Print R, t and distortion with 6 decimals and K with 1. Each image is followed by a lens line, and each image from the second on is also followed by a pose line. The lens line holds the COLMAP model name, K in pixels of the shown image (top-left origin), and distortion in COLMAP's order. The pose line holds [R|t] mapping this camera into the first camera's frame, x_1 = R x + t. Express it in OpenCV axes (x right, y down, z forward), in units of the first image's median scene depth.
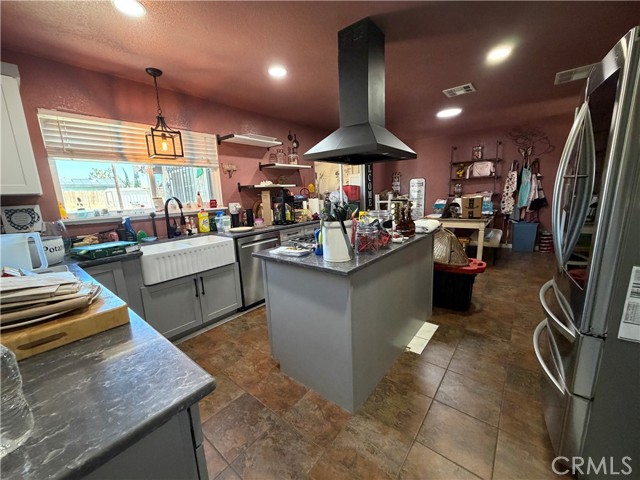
lens RADIAL K [[255.9, 0, 319.5], [0, 255.9, 240.7], [0, 0, 1]] dist [0.003666, 0.001267]
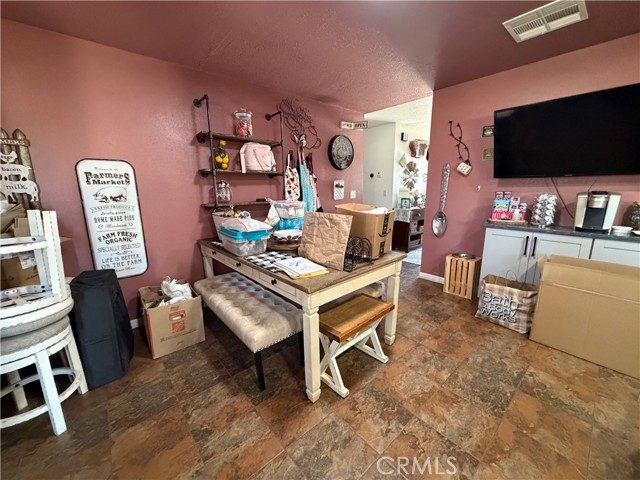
lens RADIAL K [[255.9, 0, 319.1], [0, 255.9, 237.6], [0, 0, 1]] dist [0.003666, 0.001267]
pose [[0.169008, -0.151959, 0.973830, 0.109406], [0.184242, 0.975498, 0.120245, -0.171003], [-0.968241, 0.159098, 0.192864, 0.881134]]
